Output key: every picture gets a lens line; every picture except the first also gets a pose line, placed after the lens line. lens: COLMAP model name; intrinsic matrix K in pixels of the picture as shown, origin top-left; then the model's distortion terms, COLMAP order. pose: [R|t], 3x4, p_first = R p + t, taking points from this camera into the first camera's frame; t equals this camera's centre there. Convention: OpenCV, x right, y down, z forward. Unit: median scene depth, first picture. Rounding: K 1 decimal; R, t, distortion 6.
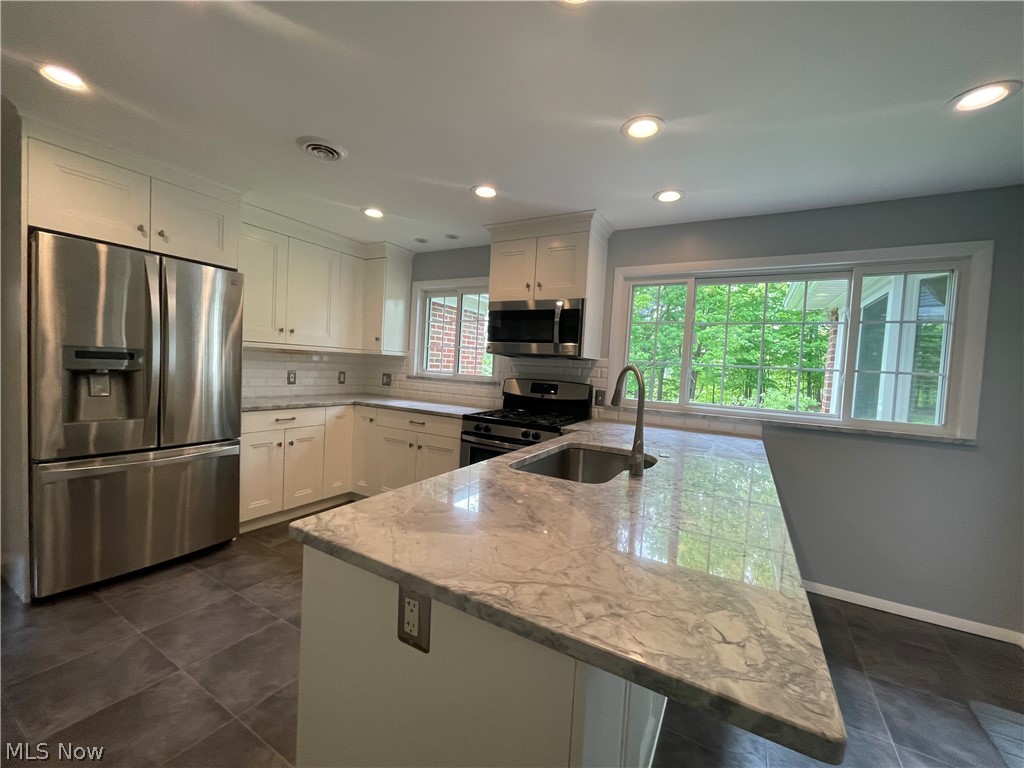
lens RADIAL K [[411.1, 0, 510.6], [0, 411.1, 382.5], [0, 0, 1]] dist [0.001284, -0.001077]
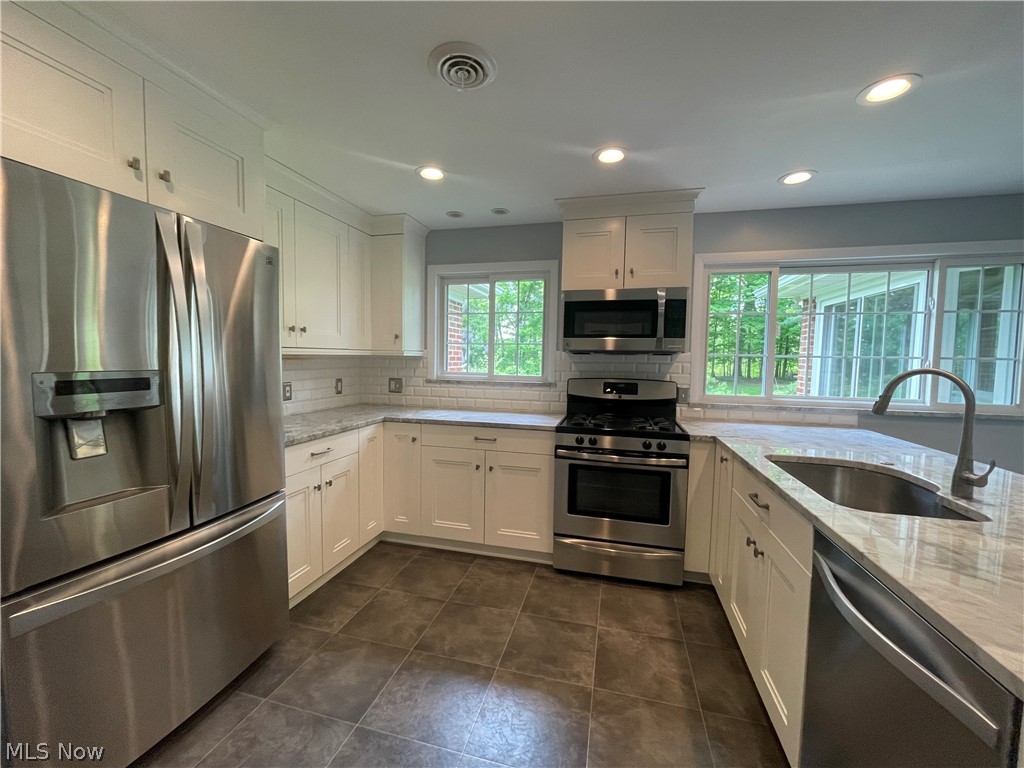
lens RADIAL K [[411.1, 0, 512.0], [0, 411.1, 382.9], [0, 0, 1]] dist [0.001284, -0.001077]
pose [[0.964222, -0.054623, 0.259409, -0.406142], [0.046583, 0.998227, 0.037044, -0.044328], [-0.260973, -0.023635, 0.965057, 0.211613]]
